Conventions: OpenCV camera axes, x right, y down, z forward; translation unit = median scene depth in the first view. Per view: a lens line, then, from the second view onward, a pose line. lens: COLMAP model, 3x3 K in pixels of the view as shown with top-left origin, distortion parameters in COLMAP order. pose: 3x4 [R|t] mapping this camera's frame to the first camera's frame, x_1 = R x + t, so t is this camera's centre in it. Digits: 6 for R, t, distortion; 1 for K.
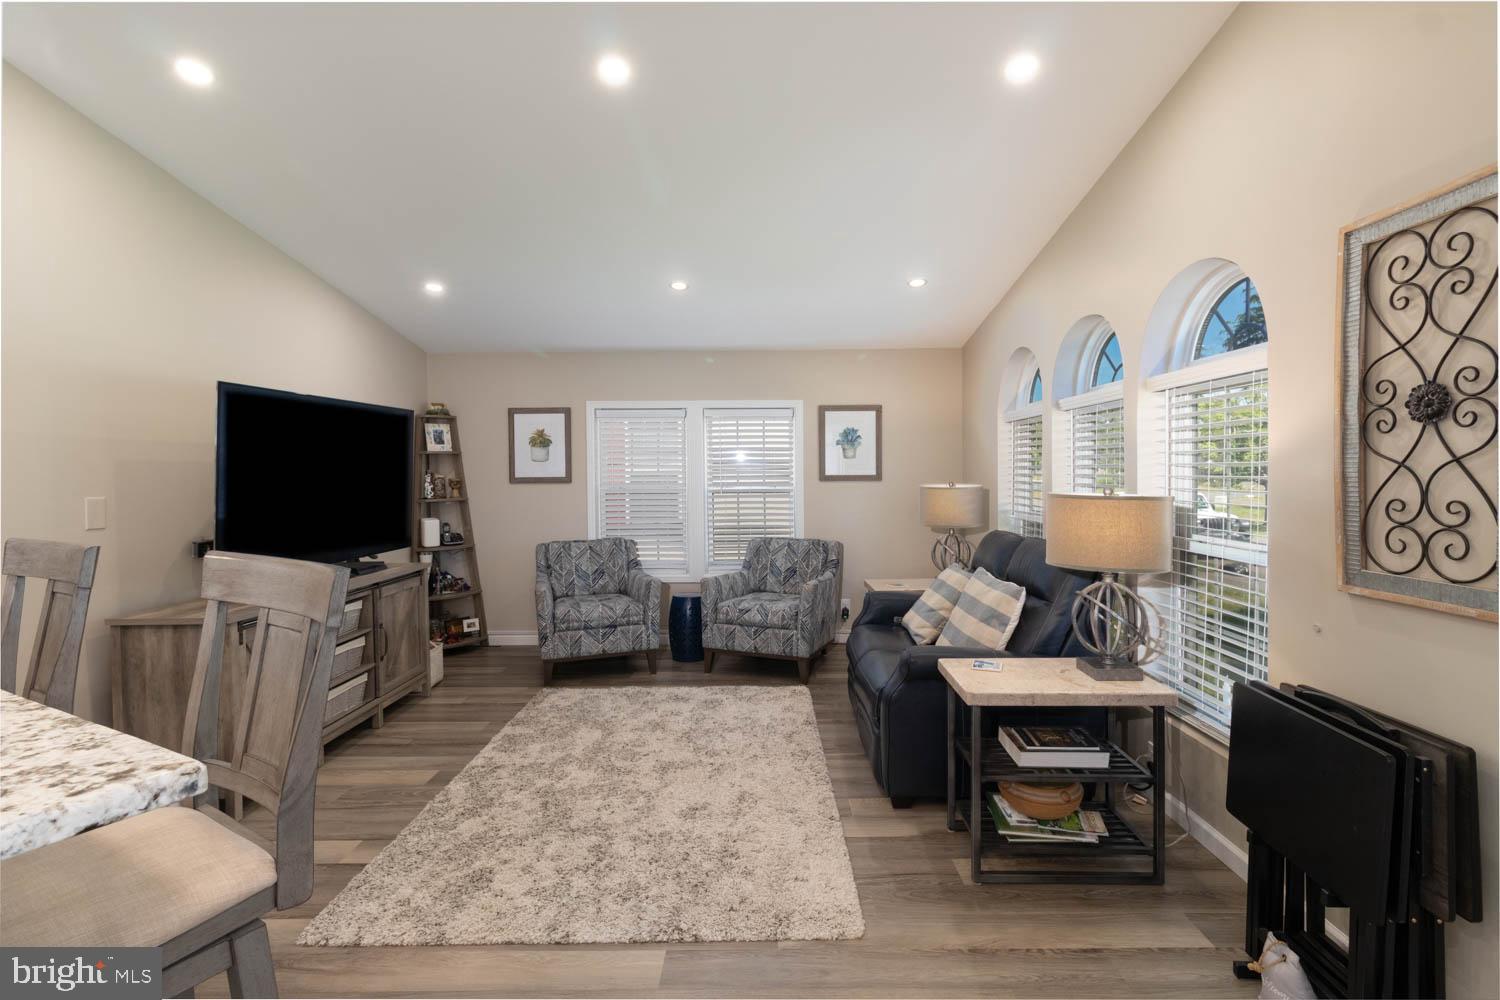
lens RADIAL K [[699.3, 0, 753.3], [0, 699.3, 485.3], [0, 0, 1]] dist [0.002526, -0.000349]
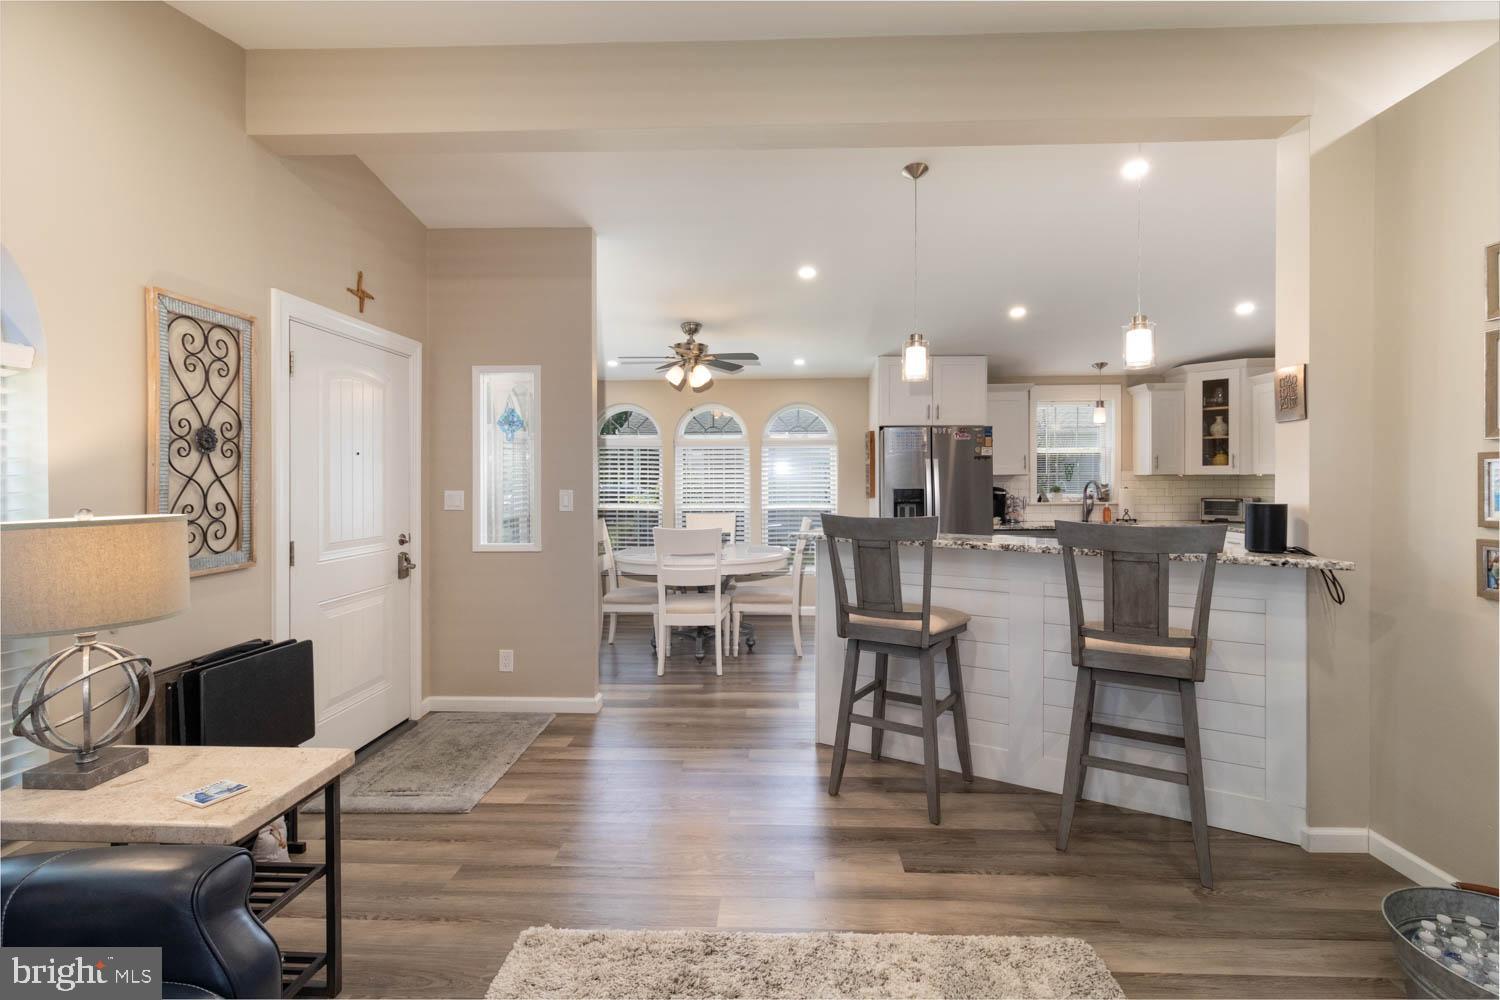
lens RADIAL K [[699.3, 0, 756.0], [0, 699.3, 488.3], [0, 0, 1]] dist [0.002526, -0.000349]
pose [[-0.999510, 0.013236, 0.028361, -0.271492], [0.014133, 0.999399, 0.031668, -0.042635], [-0.027924, 0.032054, -0.999096, 2.464796]]
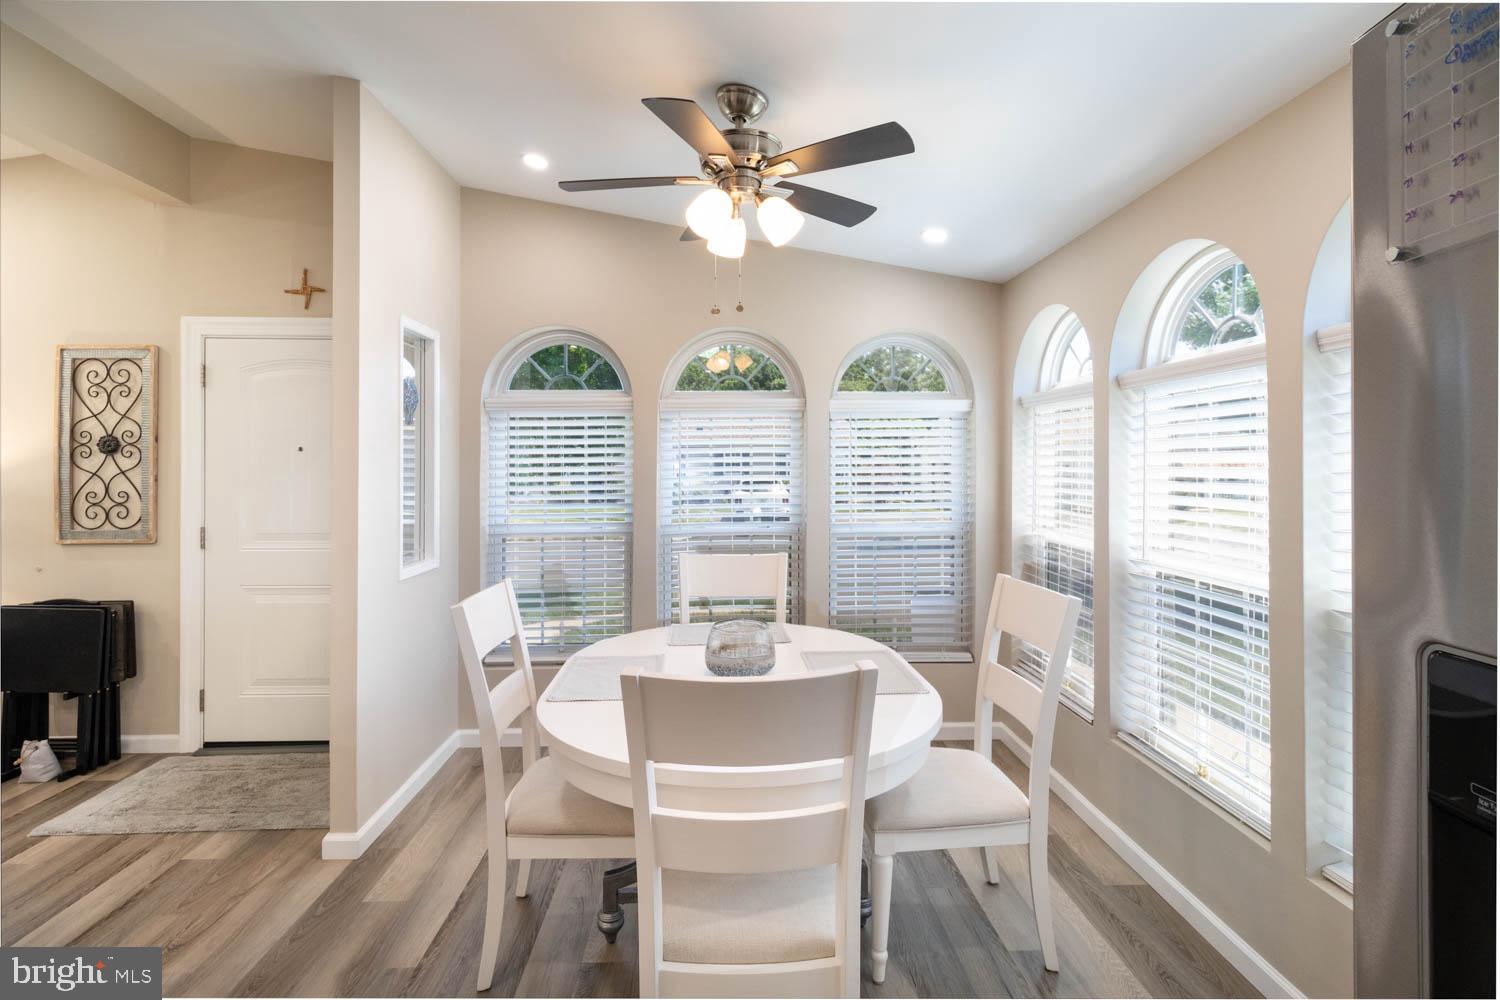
lens RADIAL K [[699.3, 0, 744.4], [0, 699.3, 470.0], [0, 0, 1]] dist [0.002526, -0.000349]
pose [[-0.045392, 0.014190, 0.998868, -1.194326], [0.017771, 0.999752, -0.013395, 0.018711], [-0.998811, 0.017143, -0.045633, -0.787431]]
